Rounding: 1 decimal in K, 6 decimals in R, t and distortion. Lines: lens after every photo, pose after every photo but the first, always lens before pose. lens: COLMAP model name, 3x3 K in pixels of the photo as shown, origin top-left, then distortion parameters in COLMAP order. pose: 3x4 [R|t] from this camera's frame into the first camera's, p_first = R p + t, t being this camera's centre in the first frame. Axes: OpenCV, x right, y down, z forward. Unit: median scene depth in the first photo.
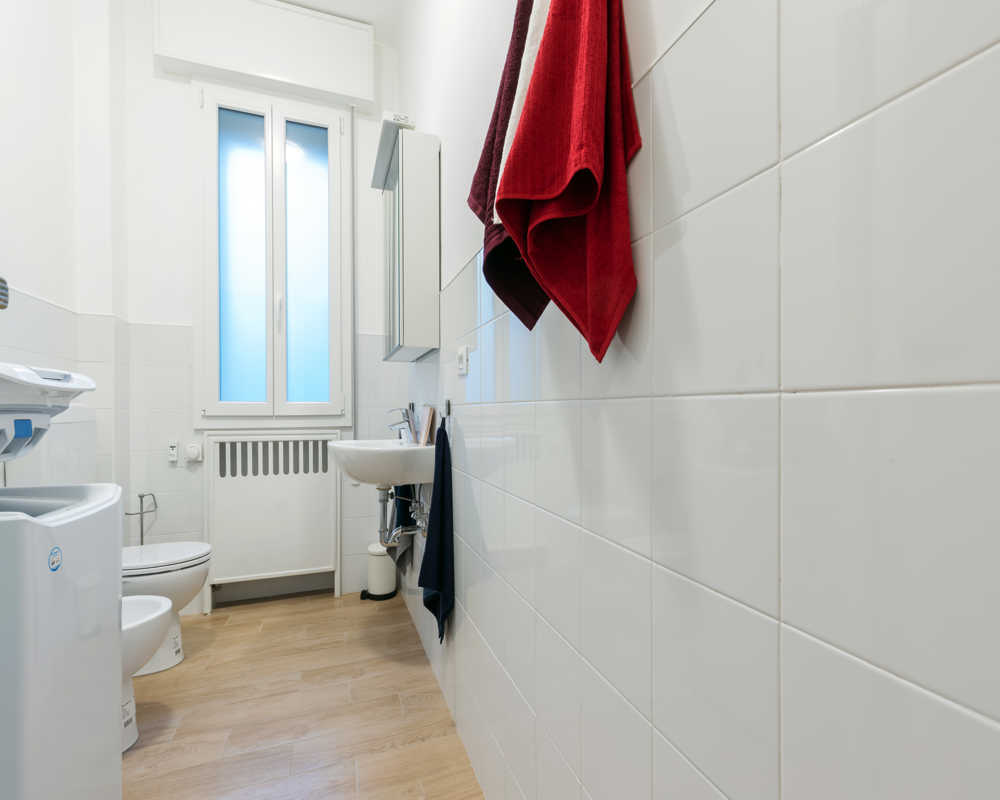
lens RADIAL K [[472.4, 0, 499.6], [0, 472.4, 405.6], [0, 0, 1]] dist [0.006742, -0.003269]
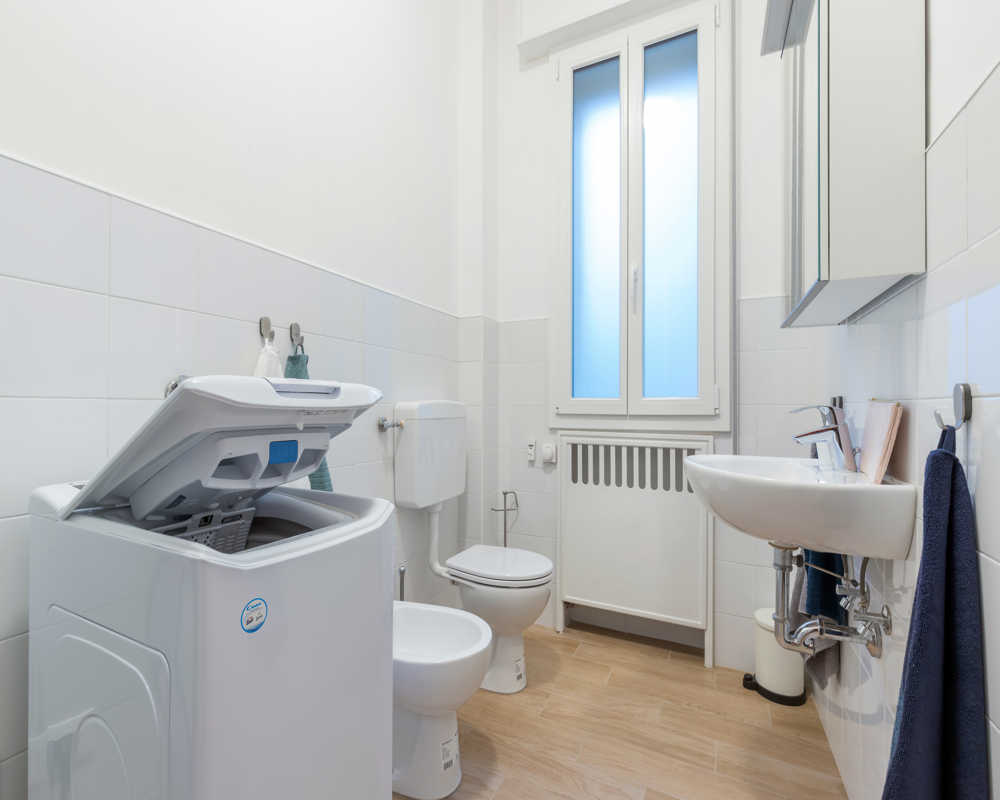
lens RADIAL K [[472.4, 0, 489.6], [0, 472.4, 404.9], [0, 0, 1]] dist [0.006742, -0.003269]
pose [[0.702620, 0.001099, -0.711565, -0.073016], [-0.000605, 0.999999, 0.000947, 0.003972], [0.711565, -0.000235, 0.702620, 0.290385]]
